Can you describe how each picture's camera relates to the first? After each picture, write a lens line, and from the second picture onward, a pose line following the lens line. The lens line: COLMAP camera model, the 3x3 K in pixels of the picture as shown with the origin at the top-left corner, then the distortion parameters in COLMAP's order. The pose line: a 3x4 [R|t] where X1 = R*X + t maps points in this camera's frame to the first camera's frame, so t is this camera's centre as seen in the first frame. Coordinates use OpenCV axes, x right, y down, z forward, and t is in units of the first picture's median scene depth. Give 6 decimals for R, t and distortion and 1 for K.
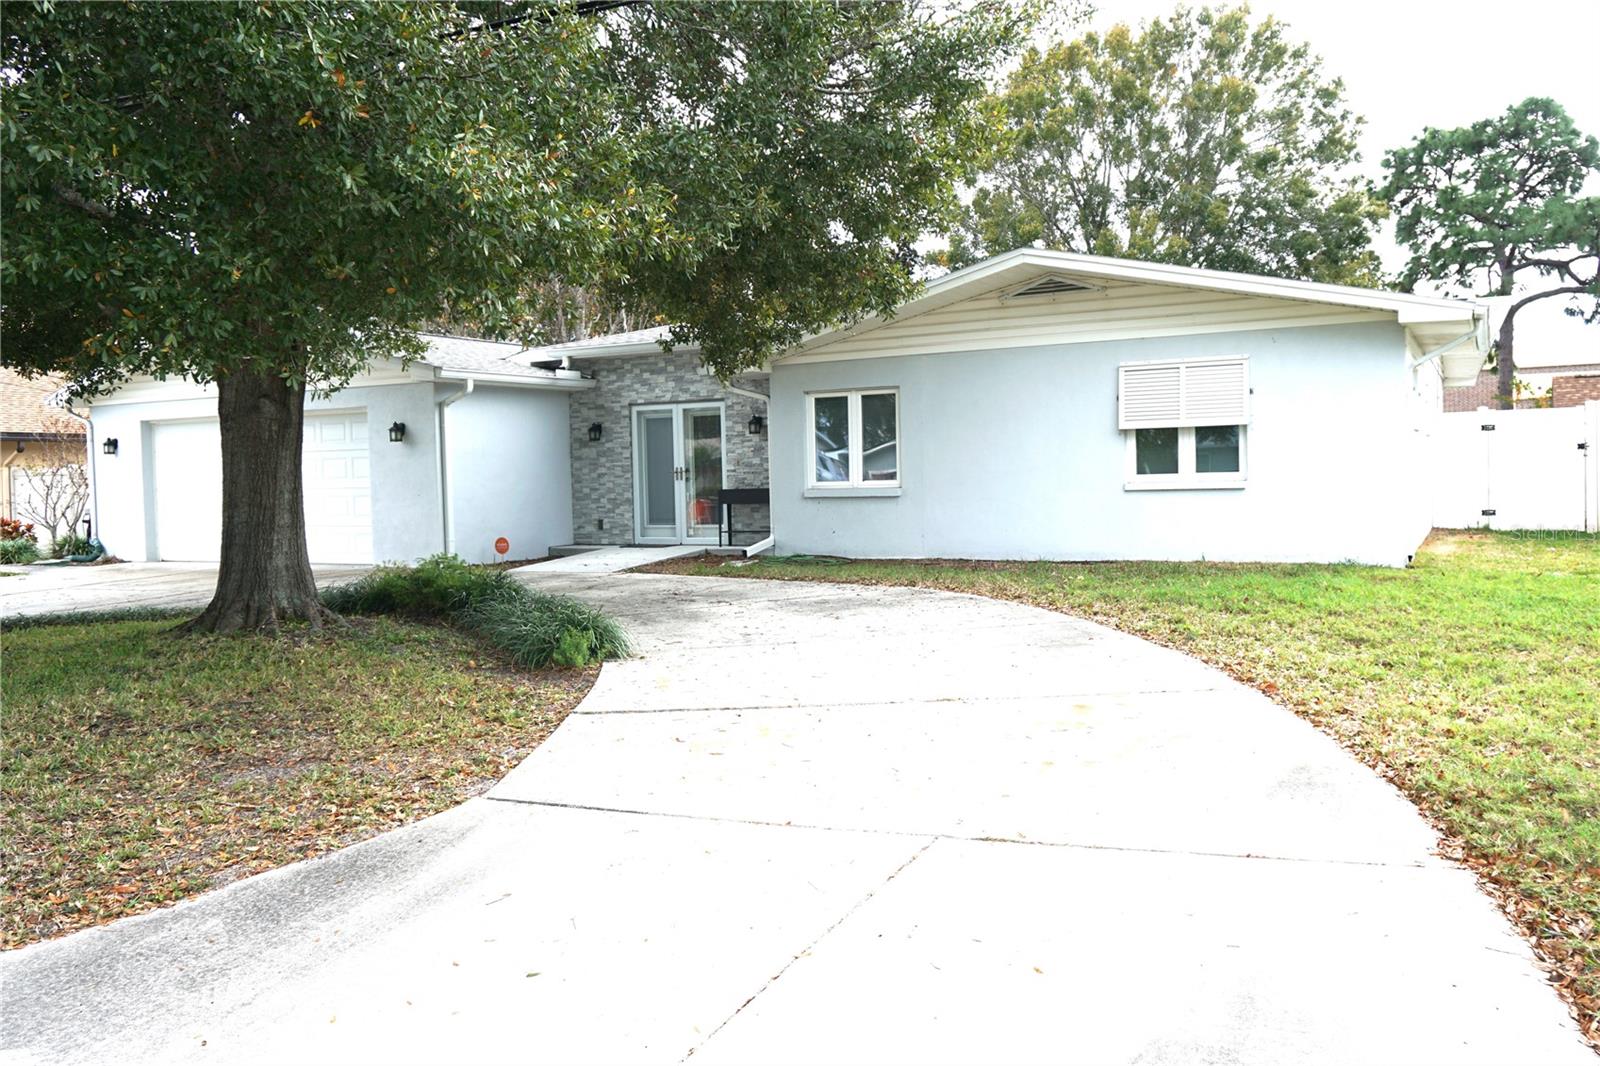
lens RADIAL K [[1295.8, 0, 800.0], [0, 1295.8, 533.0], [0, 0, 1]] dist [0.036308, 0.000625]
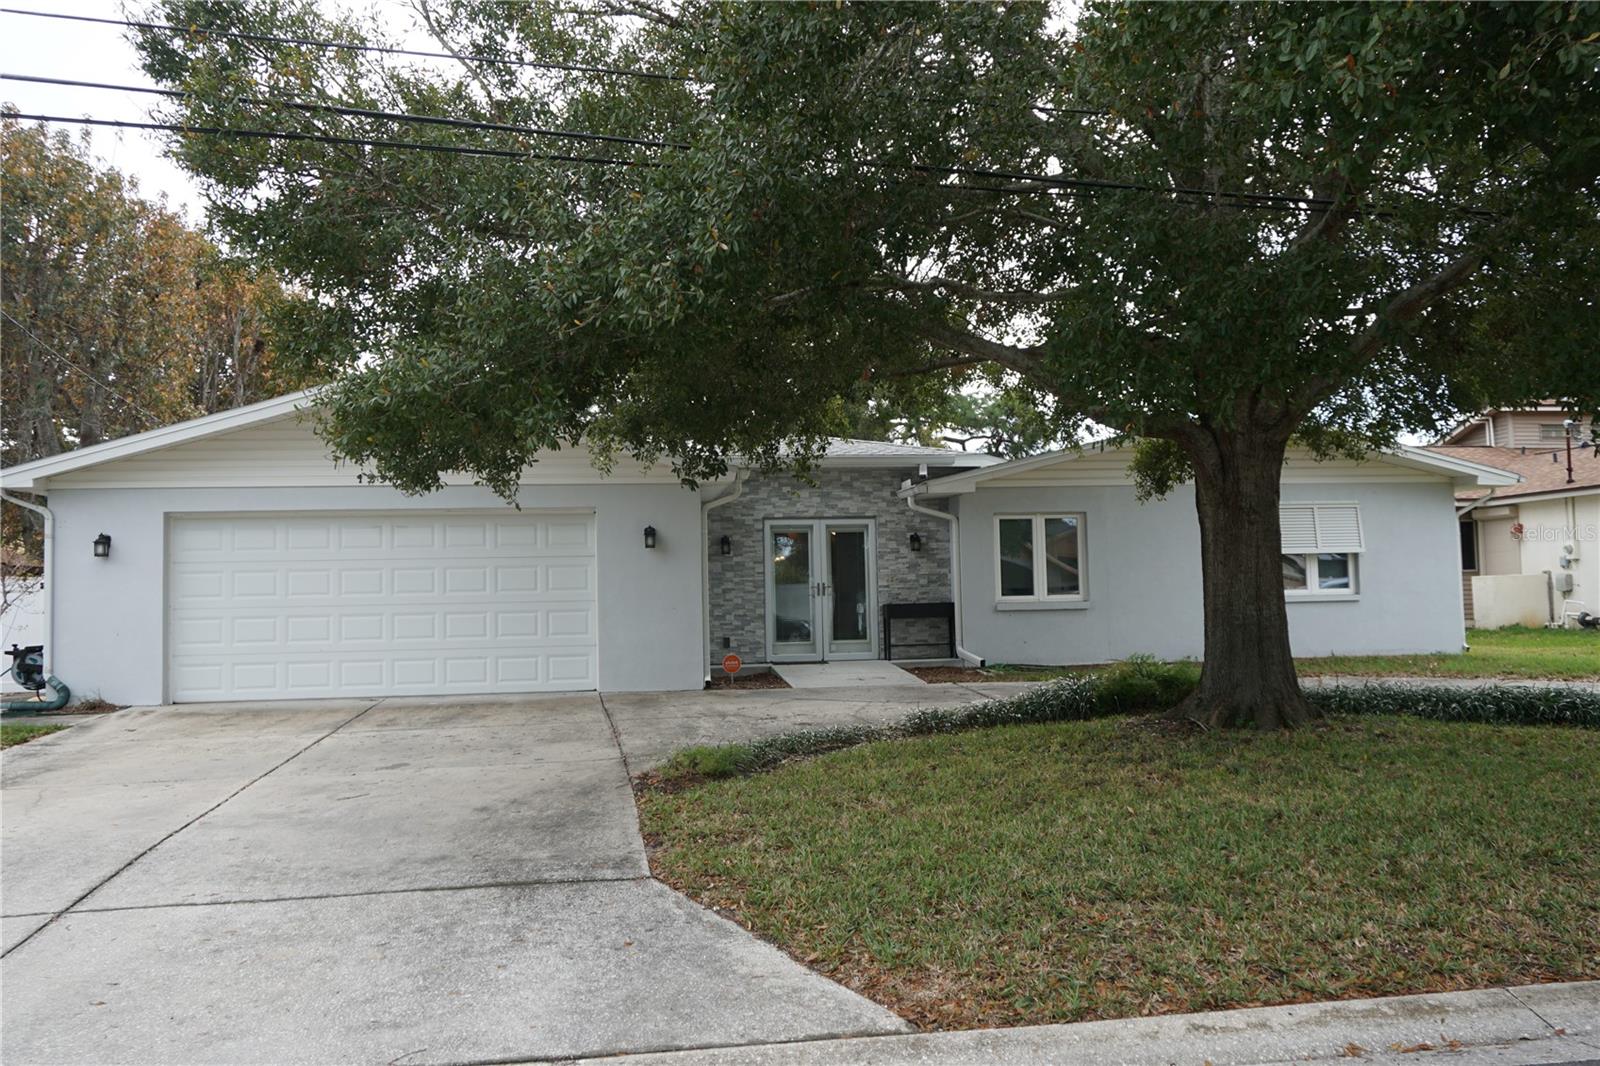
lens RADIAL K [[1295.8, 0, 800.0], [0, 1295.8, 533.0], [0, 0, 1]] dist [0.036308, 0.000625]
pose [[0.797781, 0.037218, 0.601798, -0.707396], [0.029708, 0.994454, -0.100885, 0.011240], [-0.602215, 0.098362, 0.792251, 0.217496]]
